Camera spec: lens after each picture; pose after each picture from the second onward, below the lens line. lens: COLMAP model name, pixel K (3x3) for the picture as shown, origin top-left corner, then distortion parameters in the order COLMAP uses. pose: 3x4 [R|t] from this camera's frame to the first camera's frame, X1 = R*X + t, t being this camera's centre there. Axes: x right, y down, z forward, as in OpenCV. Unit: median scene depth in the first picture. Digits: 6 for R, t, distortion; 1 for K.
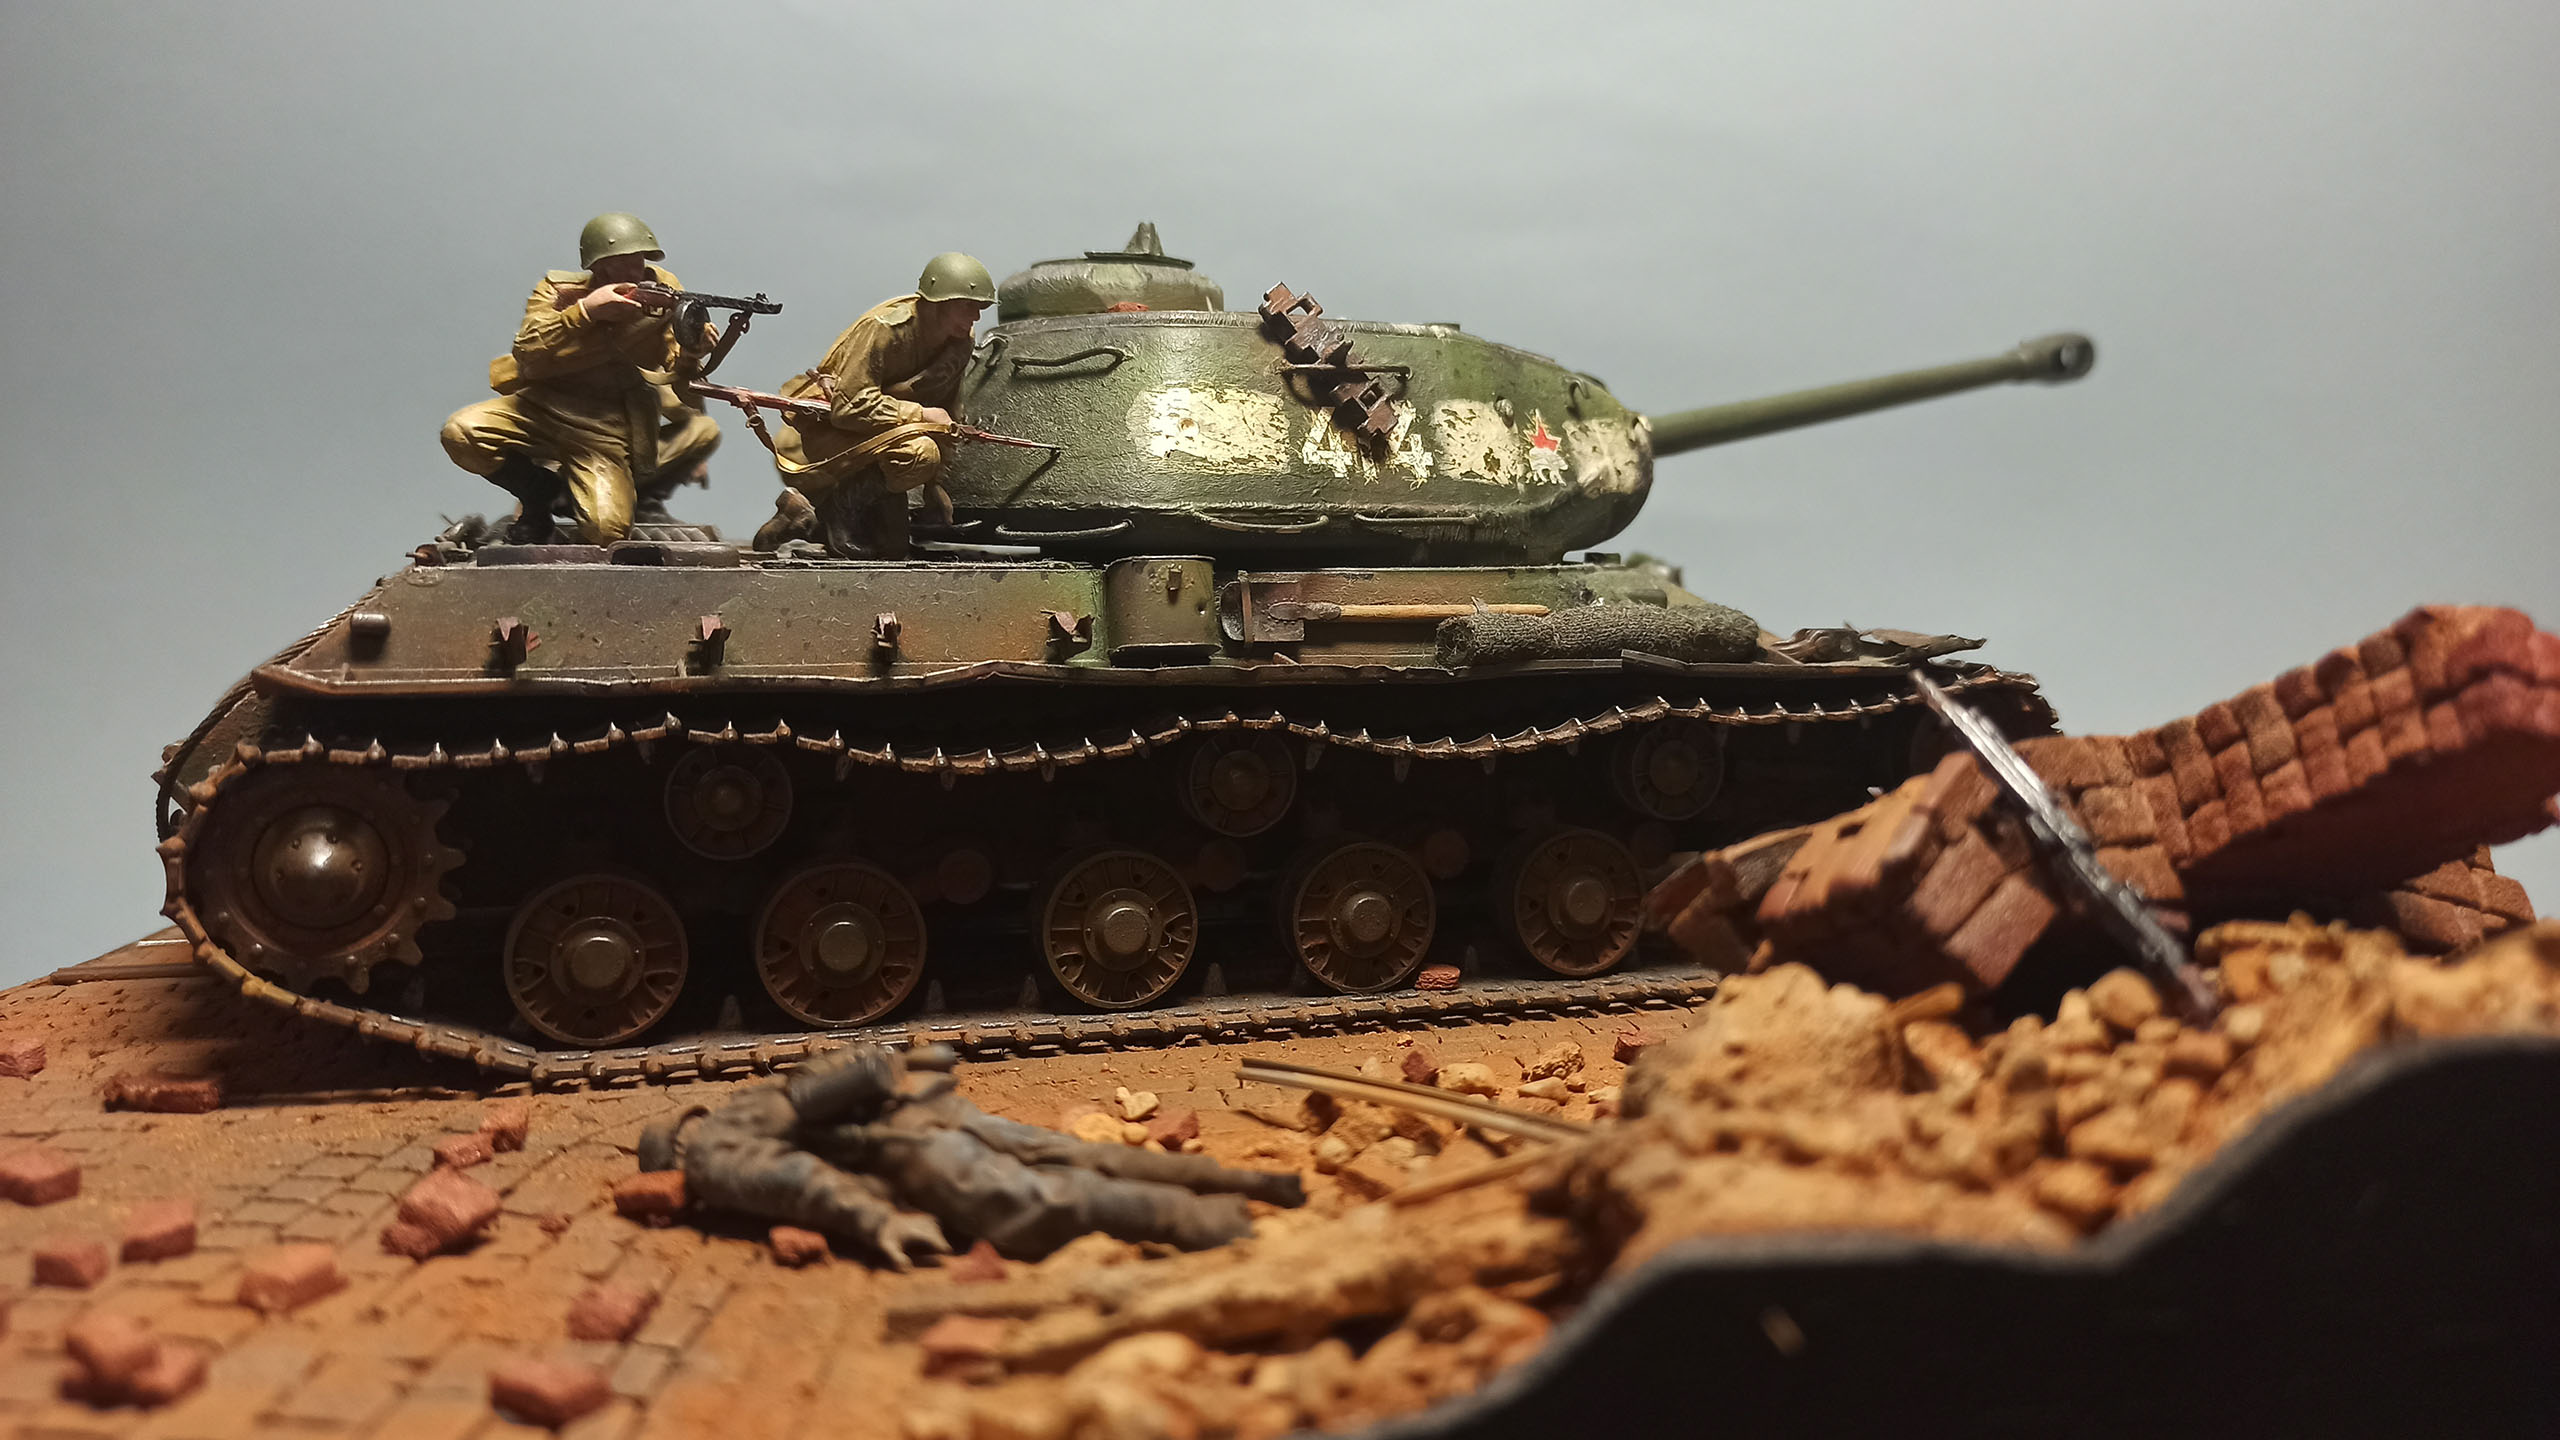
lens RADIAL K [[1976.1, 0, 1280.0], [0, 1976.1, 720.0], [0, 0, 1]] dist [0.013707, -0.061917]
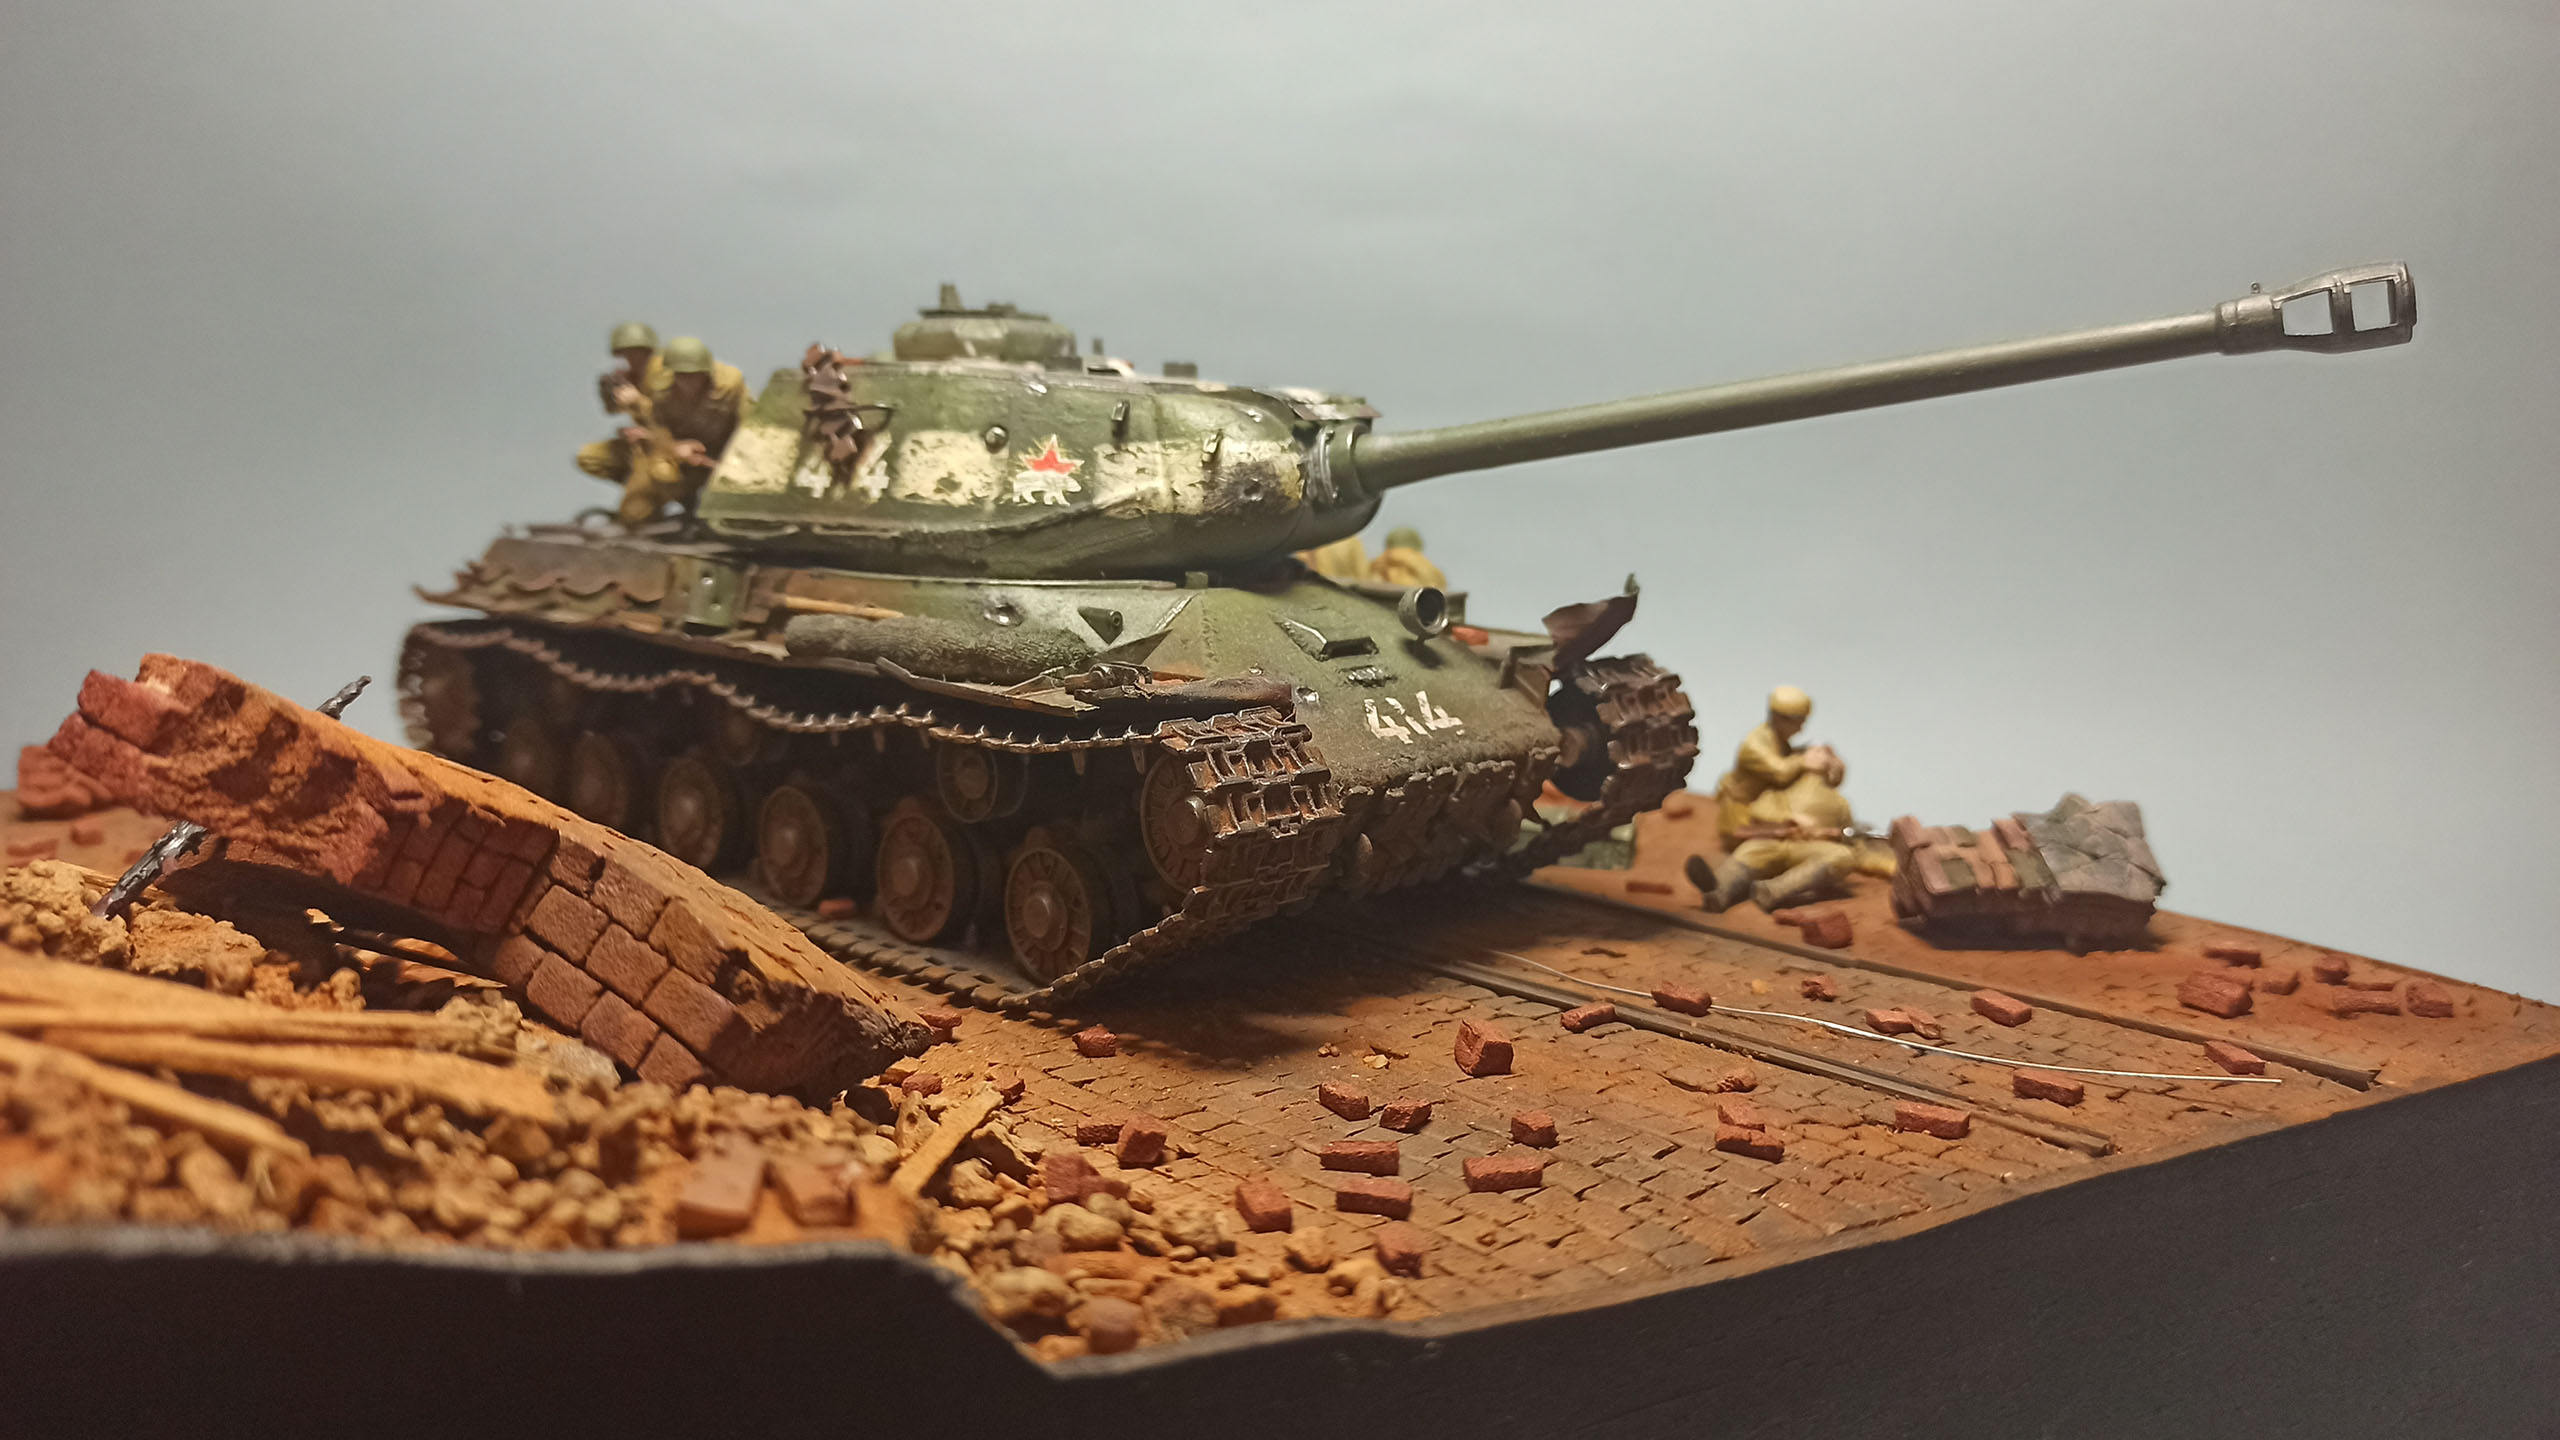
lens RADIAL K [[1976.1, 0, 1280.0], [0, 1976.1, 720.0], [0, 0, 1]] dist [0.013707, -0.061917]
pose [[0.458404, 0.131670, -0.878936, 1.348553], [-0.100004, 0.990326, 0.096201, -0.139302], [0.883100, 0.043798, 0.467137, 0.716037]]
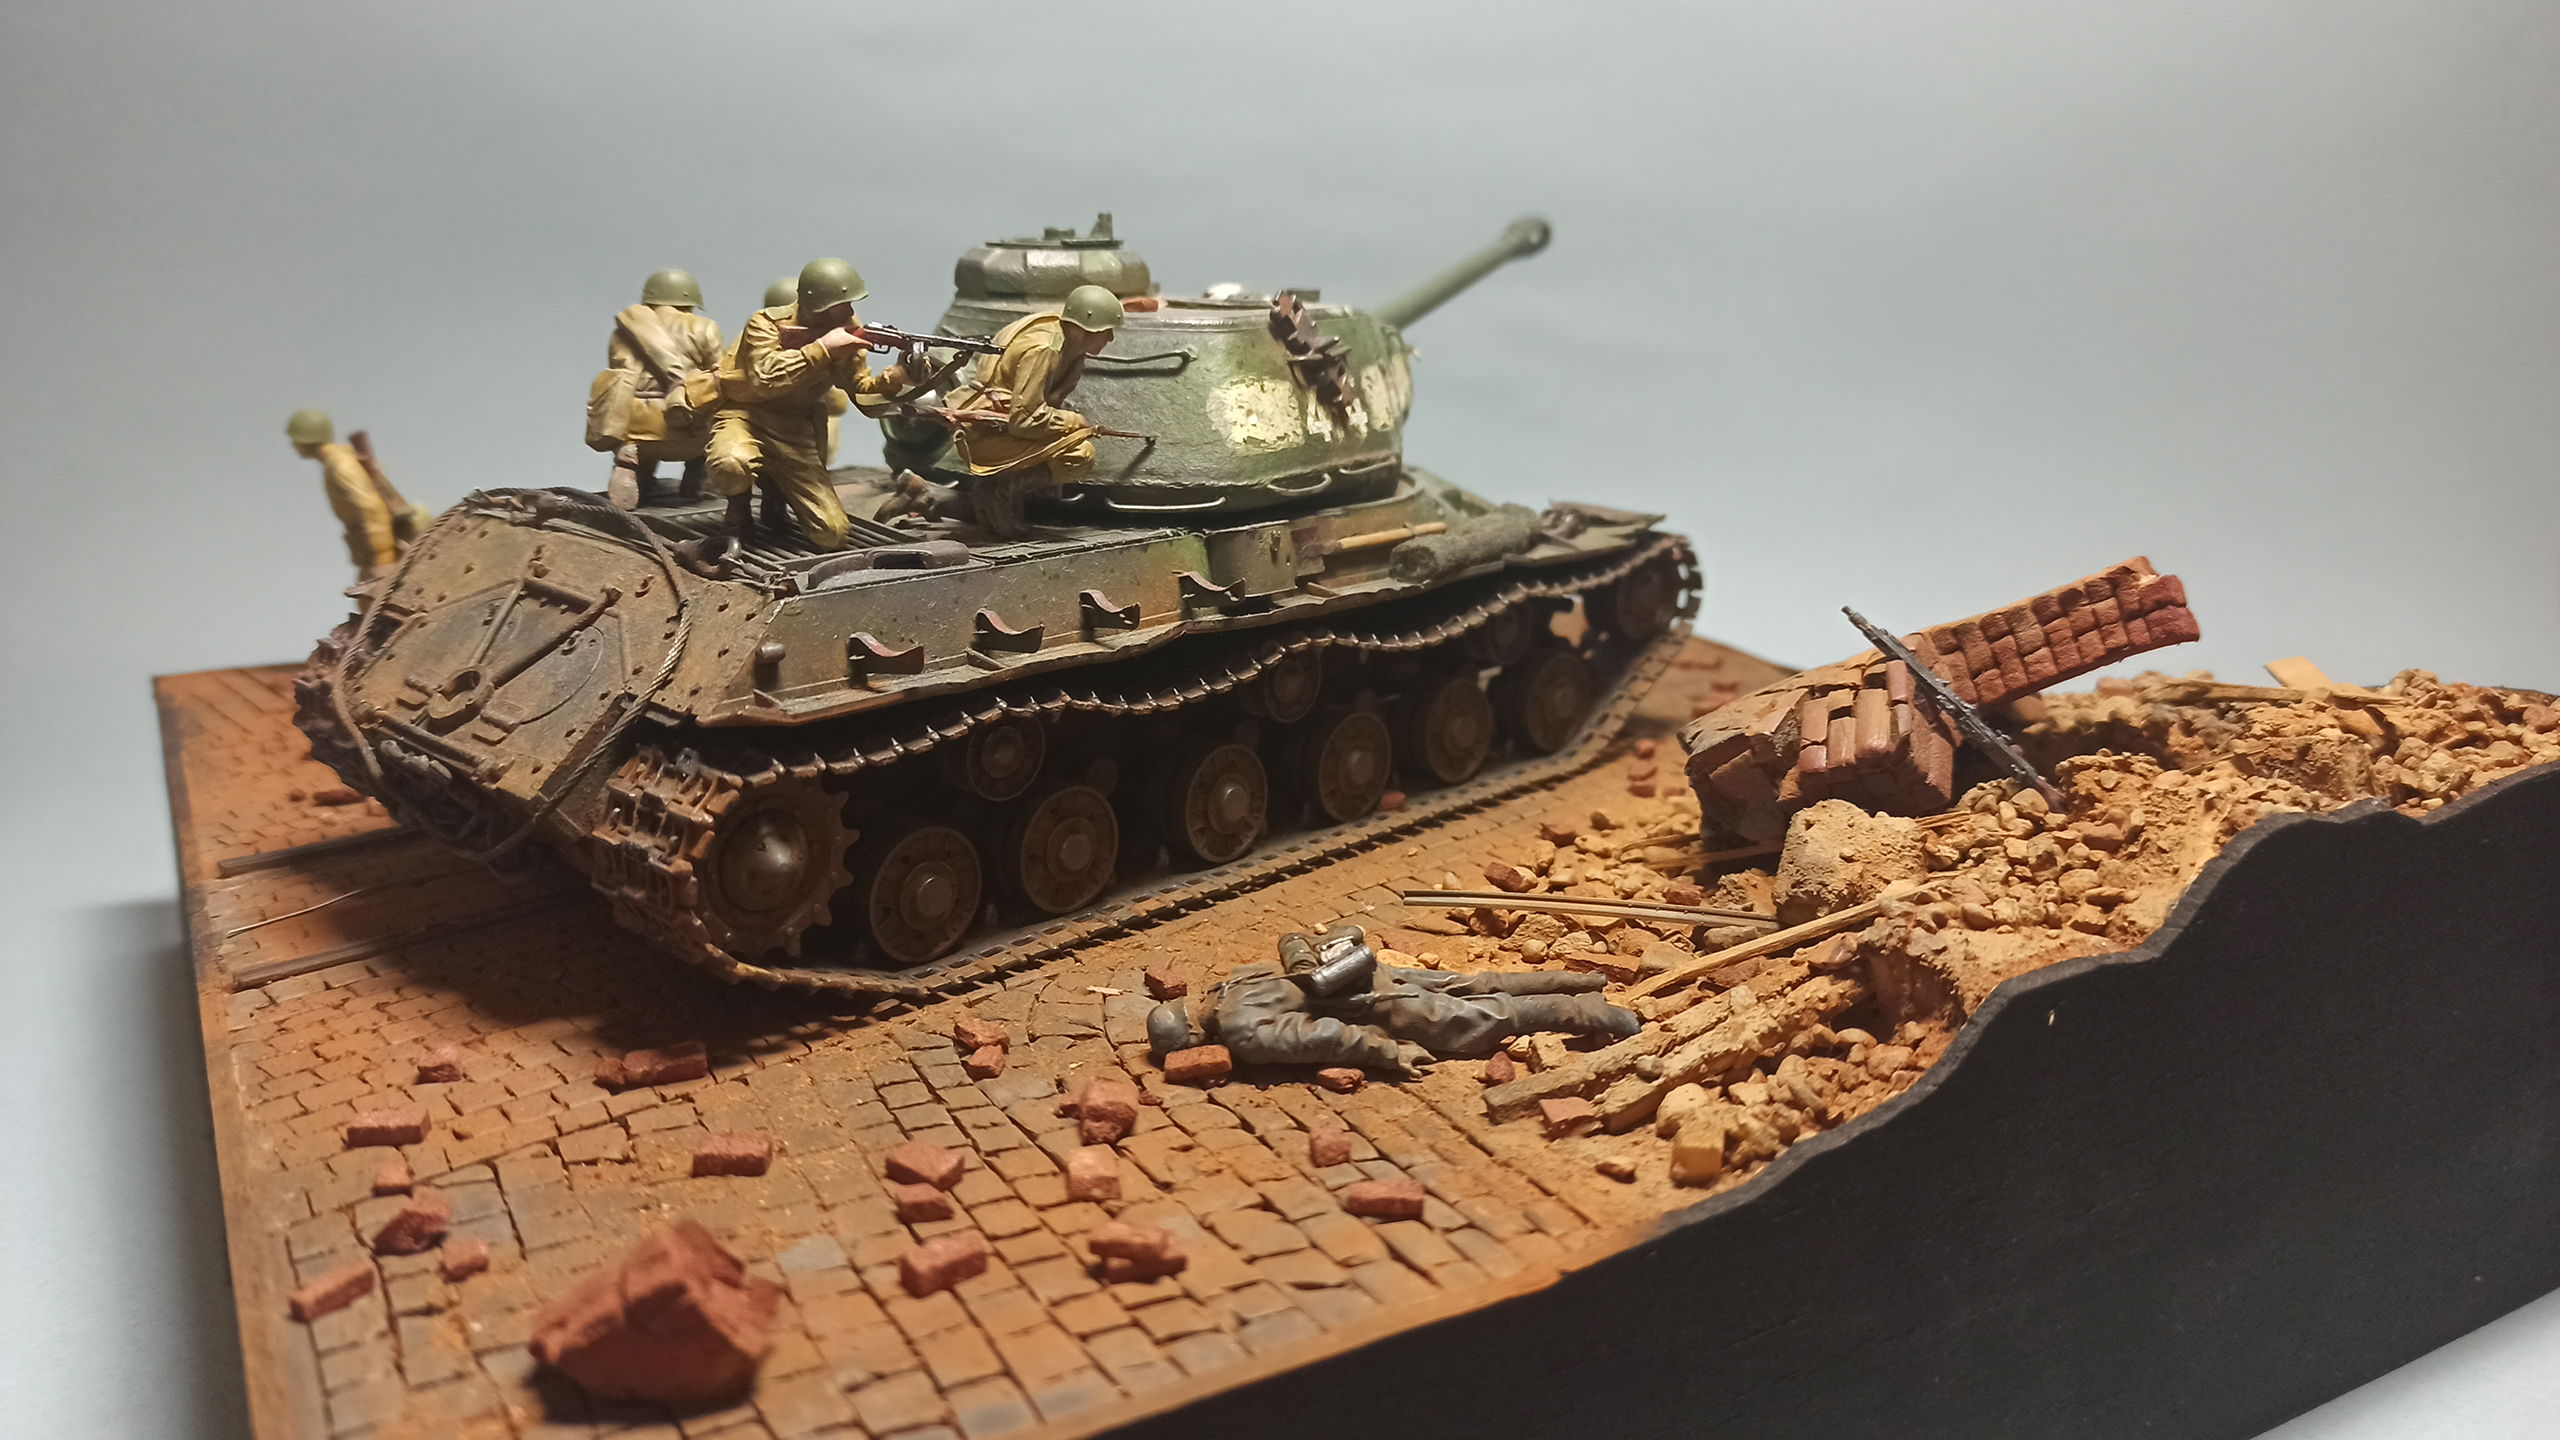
lens RADIAL K [[1976.1, 0, 1280.0], [0, 1976.1, 720.0], [0, 0, 1]] dist [0.013707, -0.061917]
pose [[0.876496, -0.118616, 0.466567, -0.664846], [0.037359, 0.983007, 0.179727, -0.187177], [-0.479957, -0.140099, 0.866033, -0.155777]]
